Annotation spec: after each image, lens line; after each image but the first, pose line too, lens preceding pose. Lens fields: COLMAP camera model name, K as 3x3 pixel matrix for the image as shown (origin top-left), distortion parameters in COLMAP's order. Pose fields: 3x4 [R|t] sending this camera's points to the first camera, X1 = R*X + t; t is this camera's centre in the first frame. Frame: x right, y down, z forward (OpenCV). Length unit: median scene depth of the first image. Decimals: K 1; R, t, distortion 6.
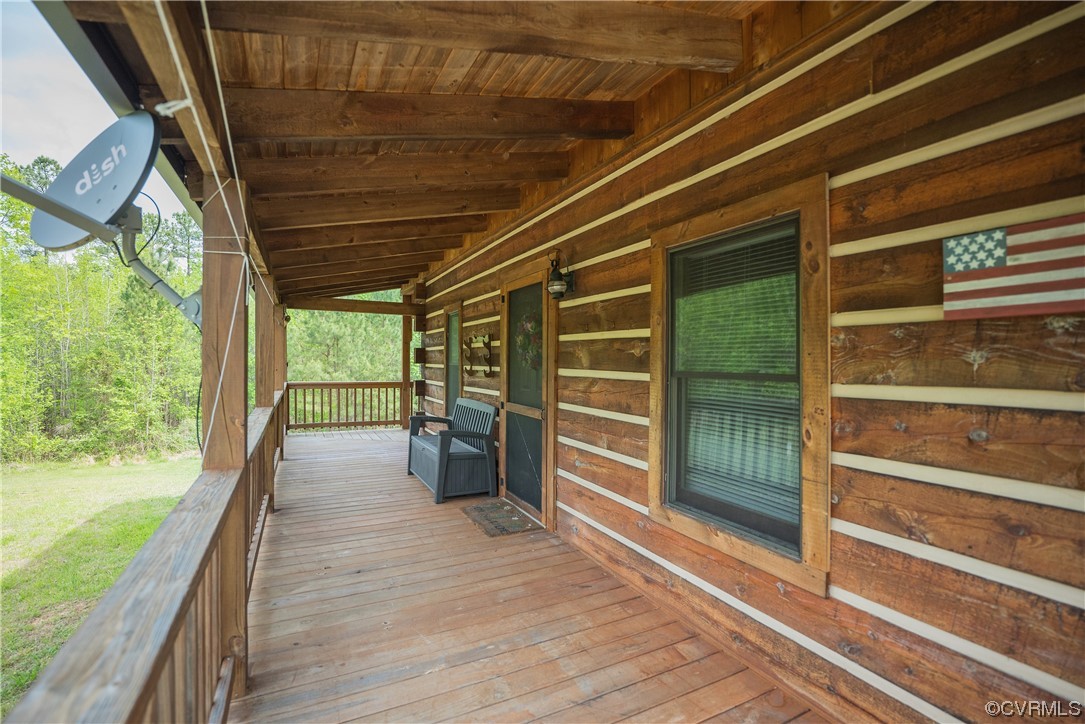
lens RADIAL K [[480.1, 0, 544.1], [0, 480.1, 362.8], [0, 0, 1]] dist [-0.013423, -0.000248]
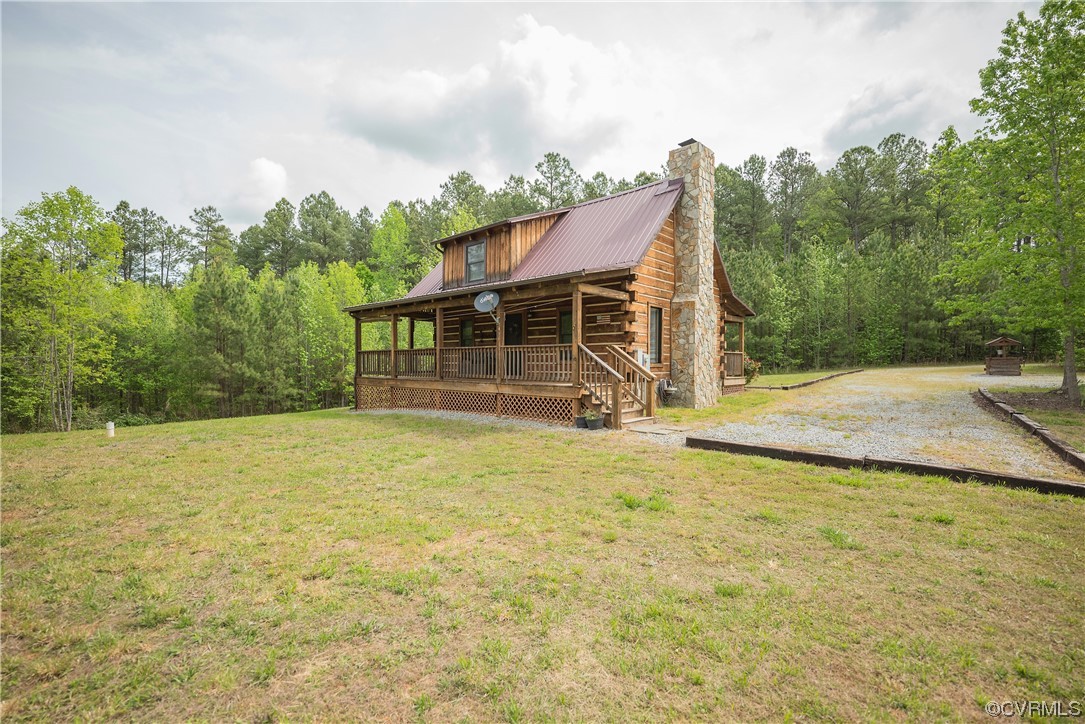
lens RADIAL K [[480.1, 0, 544.1], [0, 480.1, 362.8], [0, 0, 1]] dist [-0.013423, -0.000248]
pose [[0.929430, -0.005414, 0.368959, -1.660384], [0.008118, 0.999950, -0.005776, 0.323938], [-0.368909, 0.008363, 0.929428, -3.419486]]
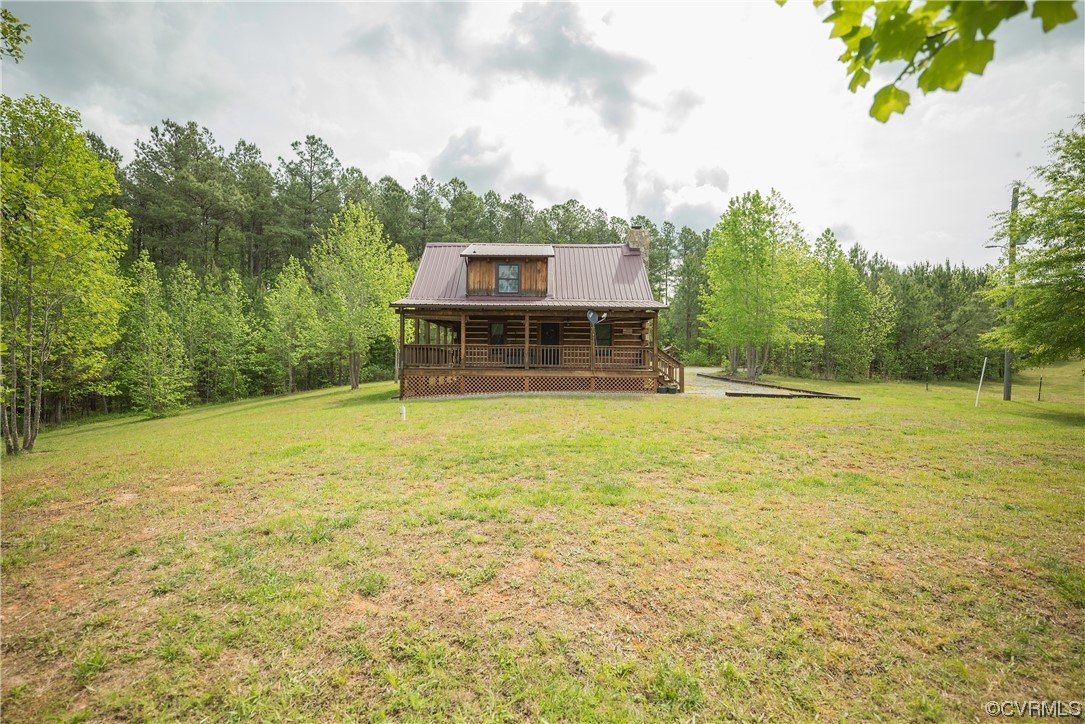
lens RADIAL K [[480.1, 0, 544.1], [0, 480.1, 362.8], [0, 0, 1]] dist [-0.013423, -0.000248]
pose [[0.441991, -0.003426, 0.897013, -6.571353], [0.001219, 0.999994, 0.003218, 0.352722], [-0.897019, -0.000329, 0.441992, -1.613157]]
